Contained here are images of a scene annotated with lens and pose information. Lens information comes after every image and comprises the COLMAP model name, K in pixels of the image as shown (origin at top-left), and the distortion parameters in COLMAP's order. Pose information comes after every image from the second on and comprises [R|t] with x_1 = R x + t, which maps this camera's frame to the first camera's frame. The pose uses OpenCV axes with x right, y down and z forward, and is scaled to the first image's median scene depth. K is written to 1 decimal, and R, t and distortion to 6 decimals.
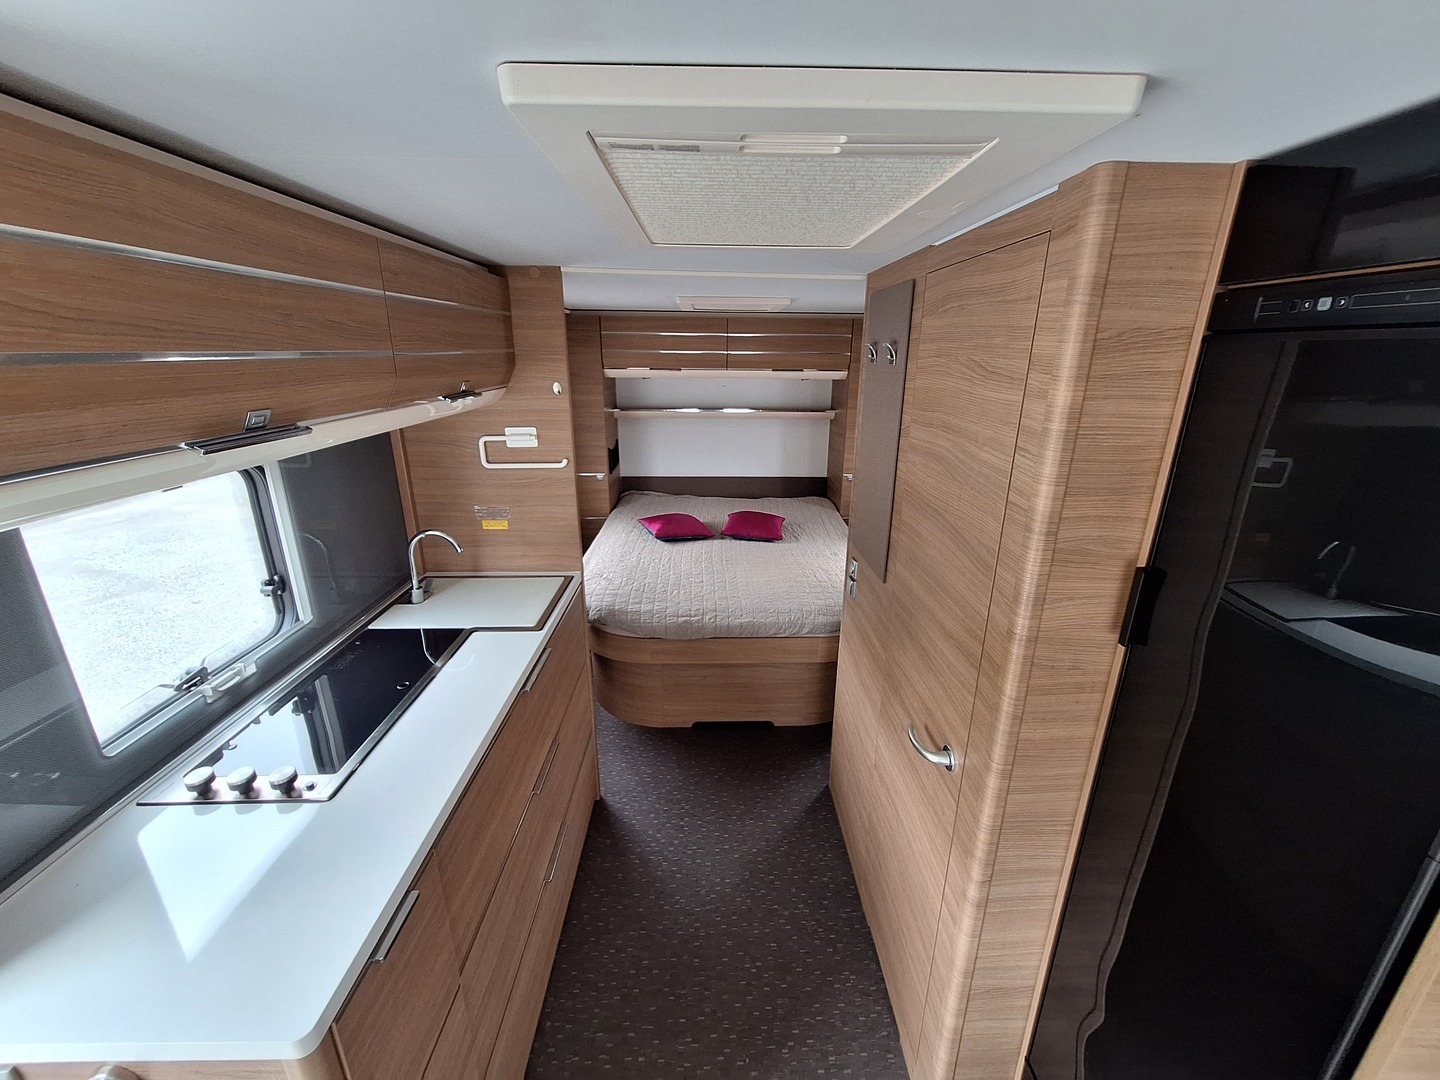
lens RADIAL K [[575.6, 0, 725.4], [0, 575.6, 539.7], [0, 0, 1]] dist [-0.003444, -0.000289]
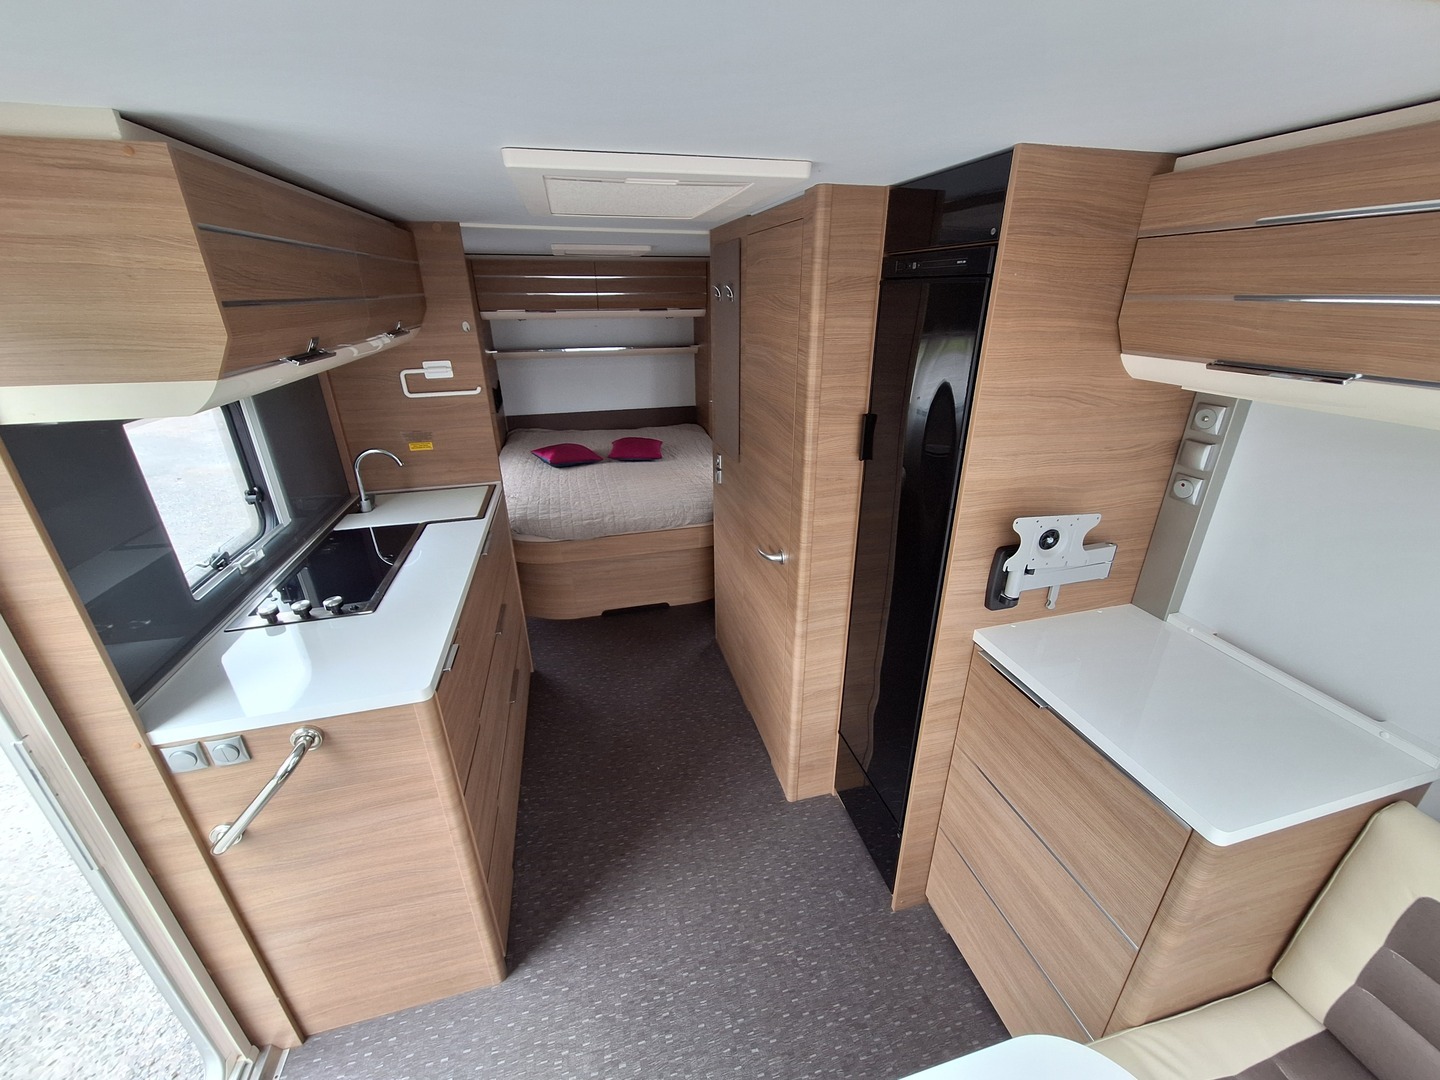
lens RADIAL K [[575.6, 0, 723.0], [0, 575.6, 536.2], [0, 0, 1]] dist [-0.003444, -0.000289]
pose [[0.975719, -0.097362, 0.196199, -0.055124], [0.080181, 0.992366, 0.093703, 0.124194], [-0.203824, -0.075696, 0.976077, -0.385415]]
